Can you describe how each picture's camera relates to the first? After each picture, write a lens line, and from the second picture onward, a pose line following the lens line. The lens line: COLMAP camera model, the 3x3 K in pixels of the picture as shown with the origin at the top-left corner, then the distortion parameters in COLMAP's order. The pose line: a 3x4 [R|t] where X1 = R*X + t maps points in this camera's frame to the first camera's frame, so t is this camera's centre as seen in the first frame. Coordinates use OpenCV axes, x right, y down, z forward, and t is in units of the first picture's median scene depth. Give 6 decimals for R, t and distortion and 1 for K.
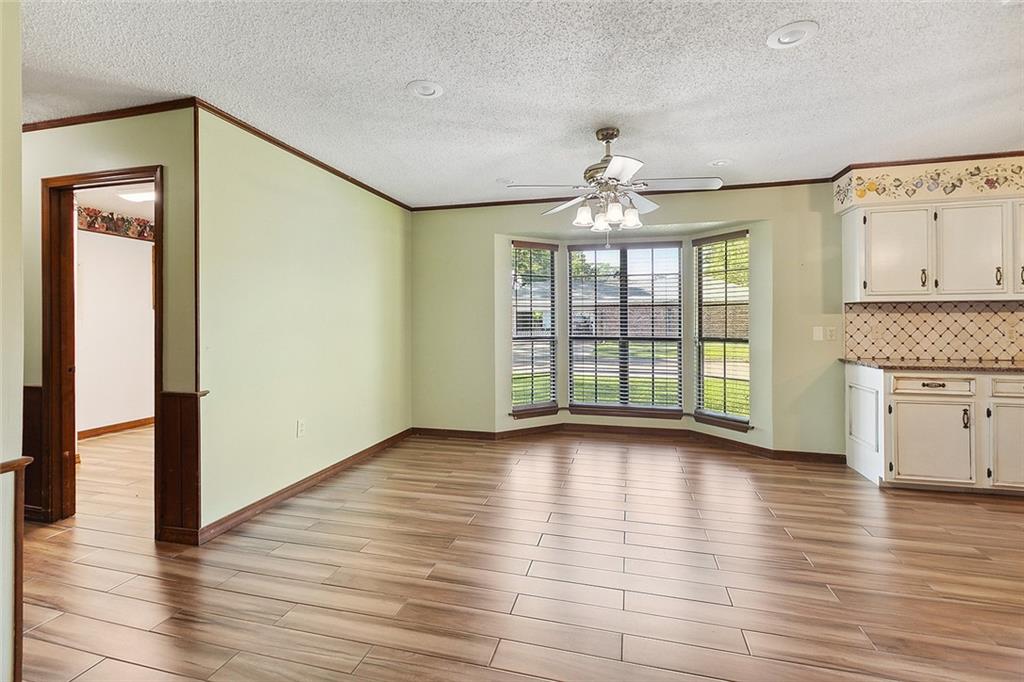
lens RADIAL K [[463.6, 0, 511.5], [0, 463.6, 332.9], [0, 0, 1]] dist [0.001602, -0.000811]
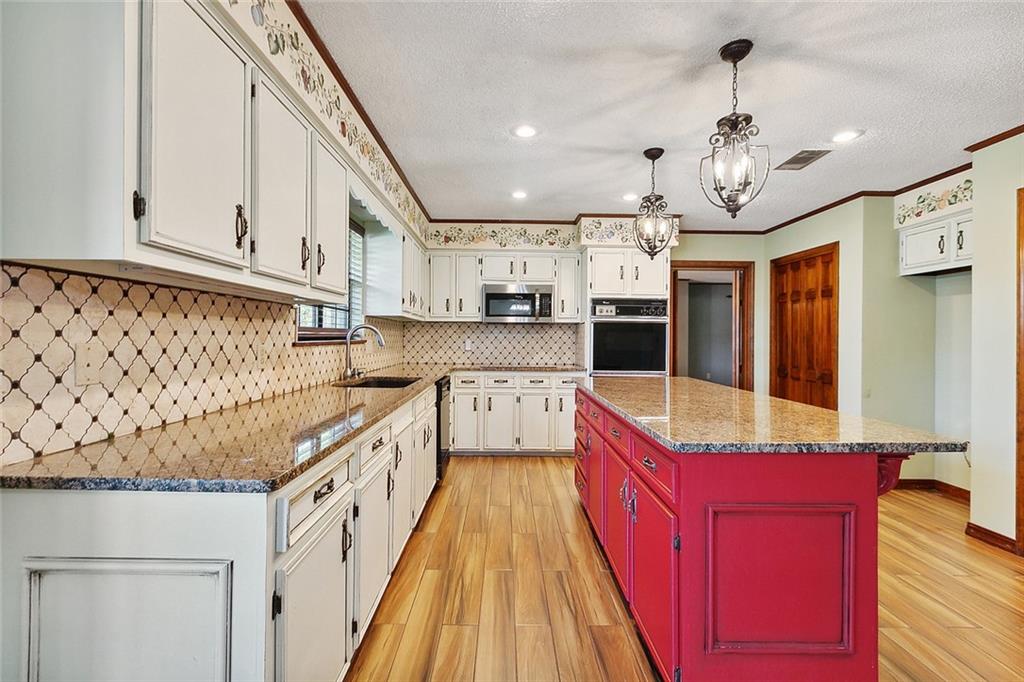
lens RADIAL K [[463.6, 0, 510.8], [0, 463.6, 336.4], [0, 0, 1]] dist [0.001602, -0.000811]
pose [[-0.260226, 0.001180, 0.965547, 0.403523], [0.000883, 0.999999, -0.000984, -0.020877], [-0.965547, 0.000597, -0.260227, 0.812116]]
